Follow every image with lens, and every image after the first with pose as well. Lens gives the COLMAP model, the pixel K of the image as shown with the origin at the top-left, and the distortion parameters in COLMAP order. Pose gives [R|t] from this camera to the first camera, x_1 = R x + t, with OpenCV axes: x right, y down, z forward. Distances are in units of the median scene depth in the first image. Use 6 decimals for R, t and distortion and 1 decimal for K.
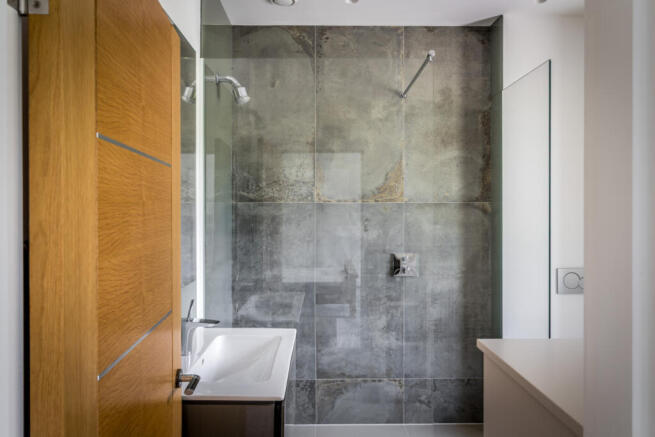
lens RADIAL K [[474.5, 0, 325.9], [0, 474.5, 217.1], [0, 0, 1]] dist [0.033857, 0.002610]
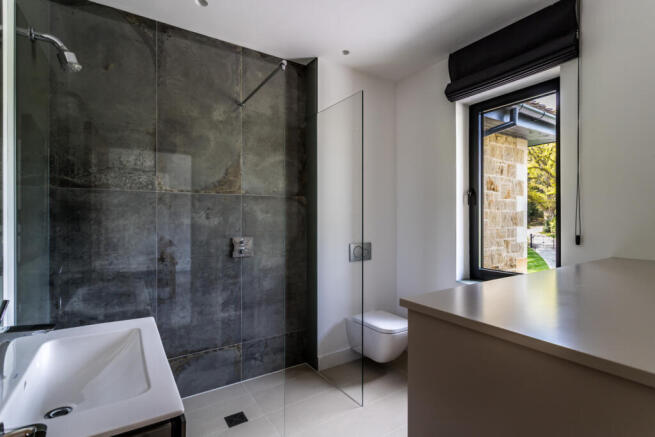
lens RADIAL K [[317.0, 0, 326.0], [0, 317.0, 218.2], [0, 0, 1]] dist [0.010339, 0.005569]
pose [[0.840707, 0.001298, 0.541489, -0.087871], [0.003968, 0.999956, -0.008558, 0.035809], [-0.541476, 0.009344, 0.840664, 0.218096]]
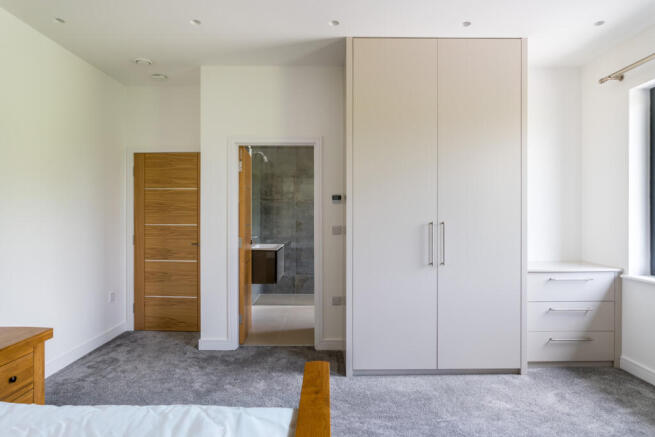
lens RADIAL K [[408.9, 0, 328.6], [0, 408.9, 213.5], [0, 0, 1]] dist [-0.003143, -0.000933]
pose [[0.999859, 0.002965, -0.016522, 0.182638], [-0.003035, 0.999987, -0.004214, 0.041268], [0.016509, 0.004263, 0.999855, -1.065117]]
